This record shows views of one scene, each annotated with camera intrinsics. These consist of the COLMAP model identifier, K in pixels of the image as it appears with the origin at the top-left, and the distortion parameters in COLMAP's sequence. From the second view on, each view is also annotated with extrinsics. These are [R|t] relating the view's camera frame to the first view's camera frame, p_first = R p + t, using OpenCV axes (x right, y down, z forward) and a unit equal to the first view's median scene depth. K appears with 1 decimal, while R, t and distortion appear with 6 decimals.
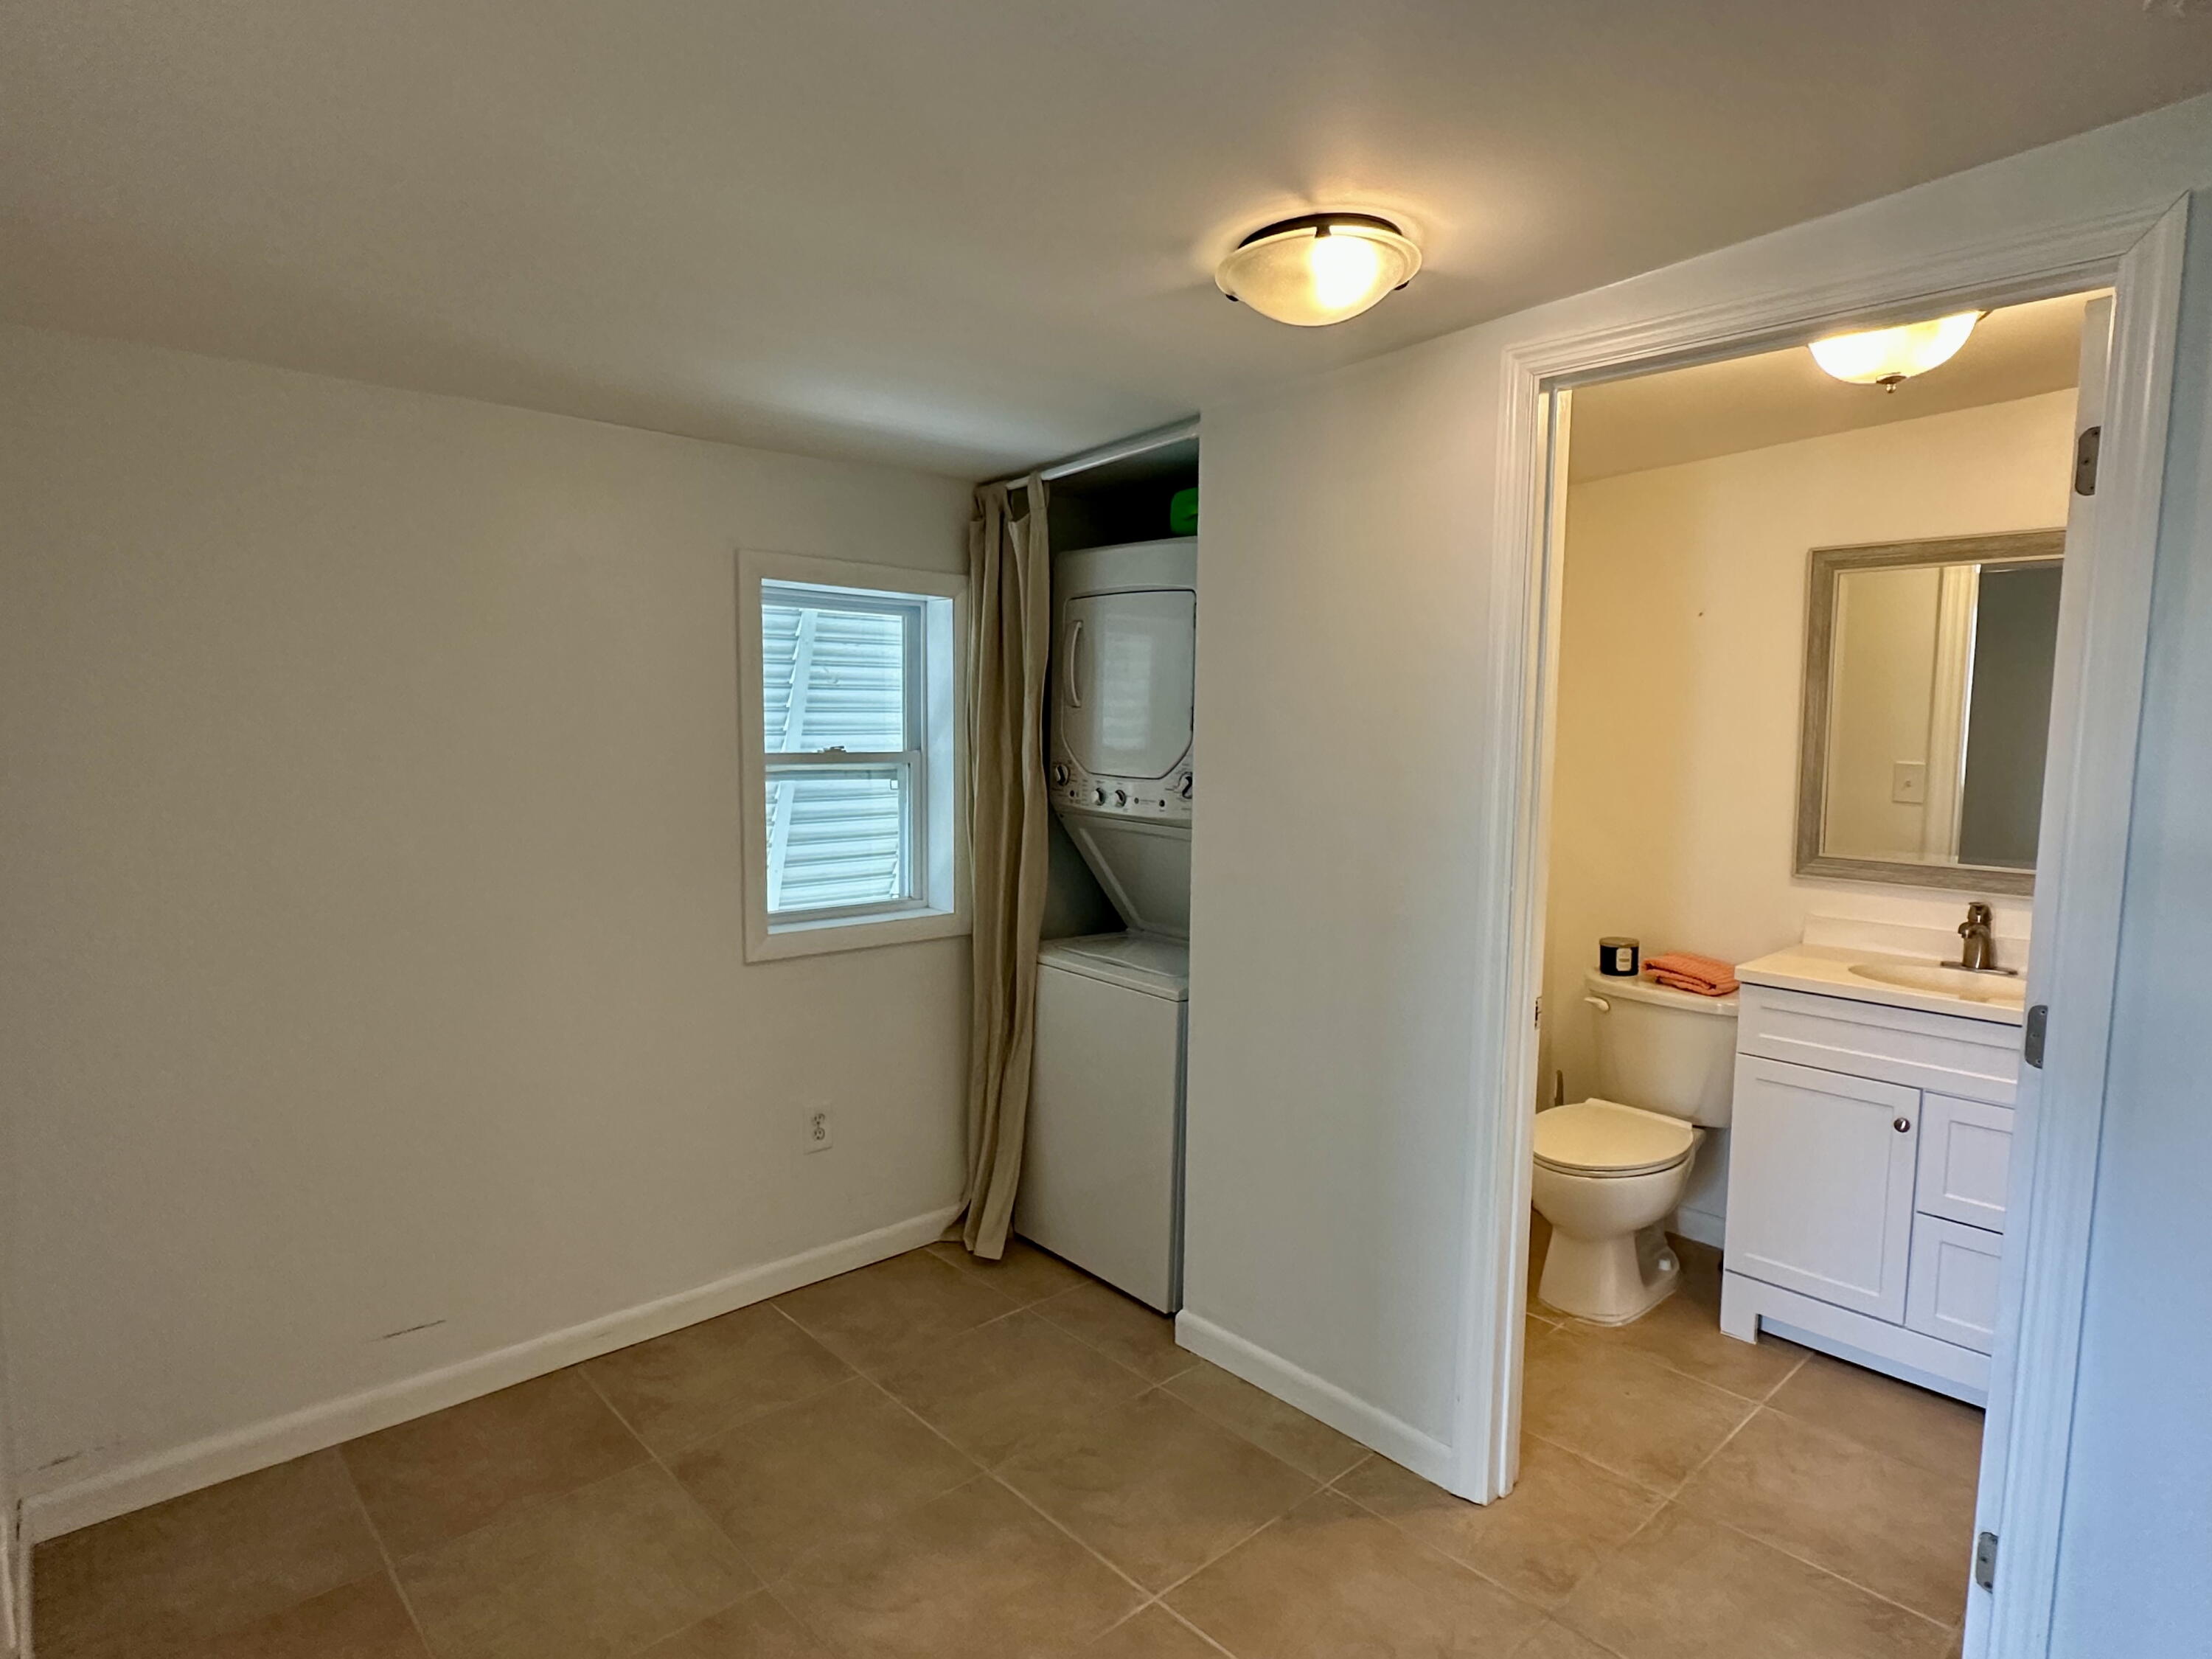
lens RADIAL K [[1238.2, 0, 1105.5], [0, 1238.2, 822.3], [0, 0, 1]] dist [-0.006024, -0.000278]
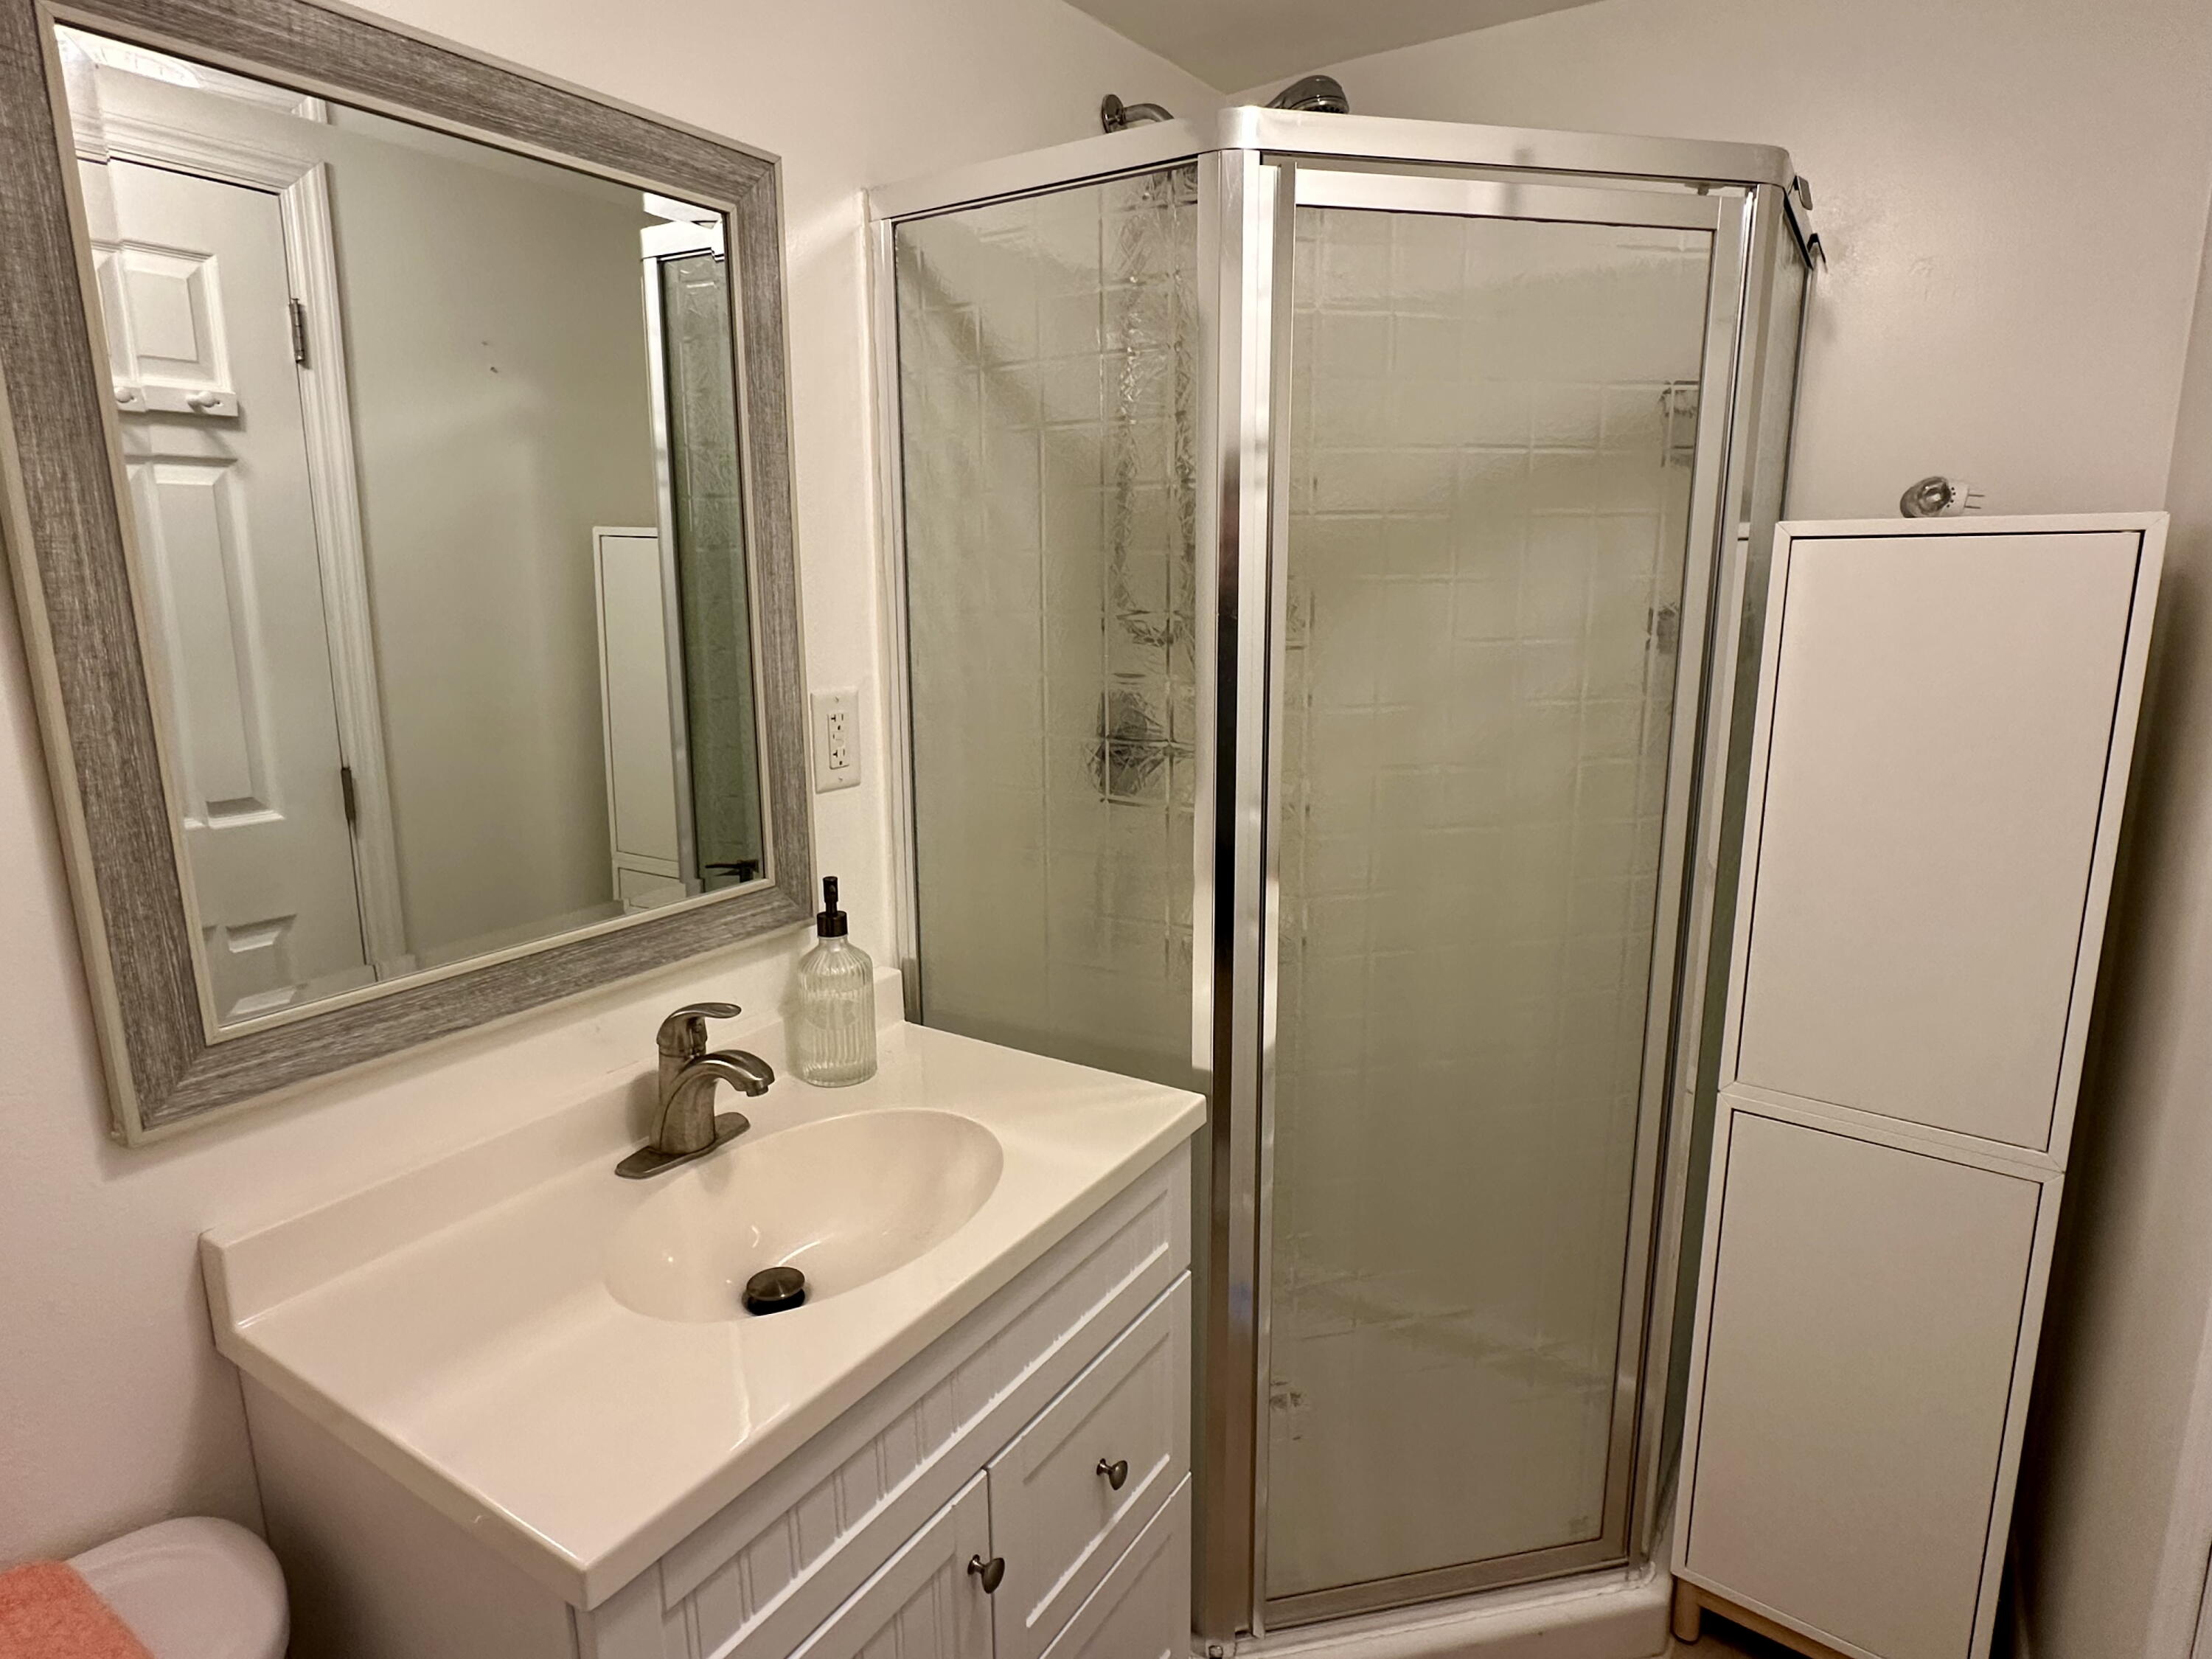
lens RADIAL K [[1238.2, 0, 1105.5], [0, 1238.2, 822.3], [0, 0, 1]] dist [-0.006024, -0.000278]
pose [[-0.264500, -0.200093, 0.943399, 0.248673], [0.095827, 0.967944, 0.232166, -0.073984], [-0.959613, 0.151811, -0.236847, 0.858595]]
